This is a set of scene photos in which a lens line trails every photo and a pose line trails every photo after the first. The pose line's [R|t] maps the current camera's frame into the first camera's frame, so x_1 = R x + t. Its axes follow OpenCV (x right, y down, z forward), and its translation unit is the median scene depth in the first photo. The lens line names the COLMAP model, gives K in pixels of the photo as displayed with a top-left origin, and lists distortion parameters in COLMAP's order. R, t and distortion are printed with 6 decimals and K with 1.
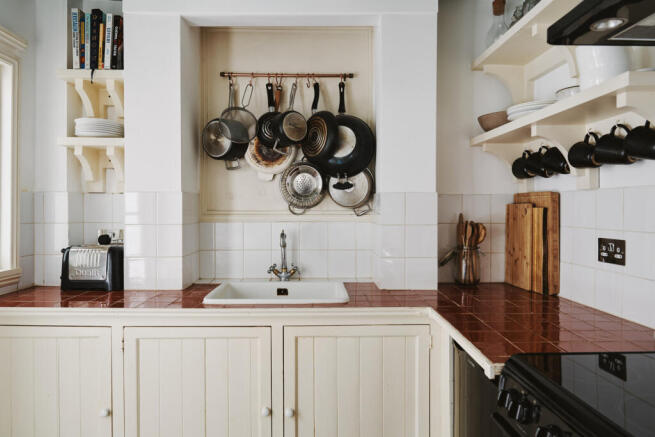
lens RADIAL K [[472.1, 0, 327.5], [0, 472.1, 218.5], [0, 0, 1]] dist [0.000390, -0.000160]
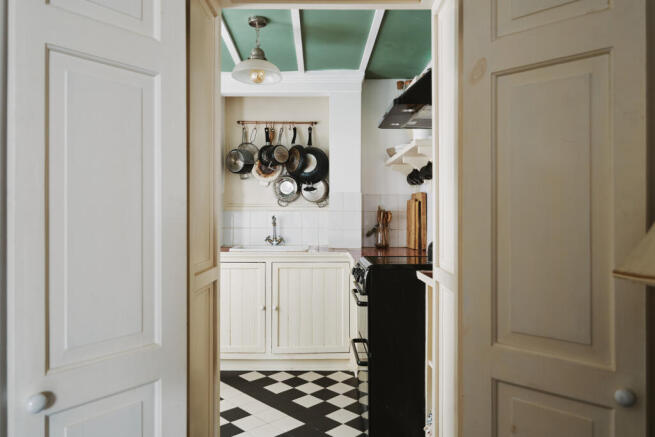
lens RADIAL K [[472.1, 0, 327.5], [0, 472.1, 218.5], [0, 0, 1]] dist [0.000390, -0.000160]
pose [[0.999950, 0.003158, -0.009448, 0.112460], [-0.003303, 0.999877, -0.015326, 0.061462], [0.009399, 0.015357, 0.999838, -0.682702]]
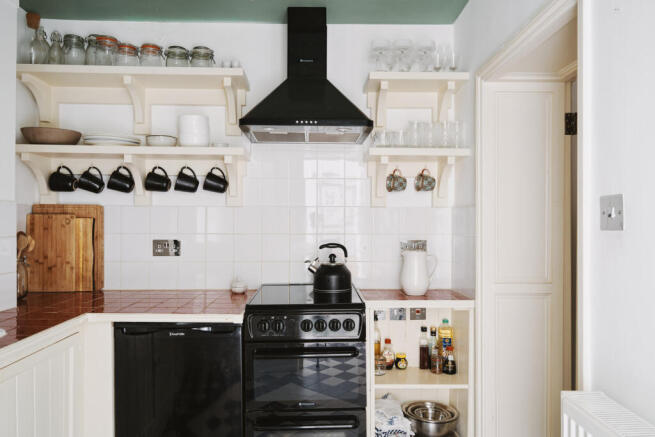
lens RADIAL K [[472.1, 0, 327.5], [0, 472.1, 218.5], [0, 0, 1]] dist [0.000390, -0.000160]
pose [[-0.010924, 0.007623, 0.999911, -0.640117], [0.018167, 0.999807, -0.007424, -0.002389], [-0.999775, 0.018085, -0.011061, 0.360022]]
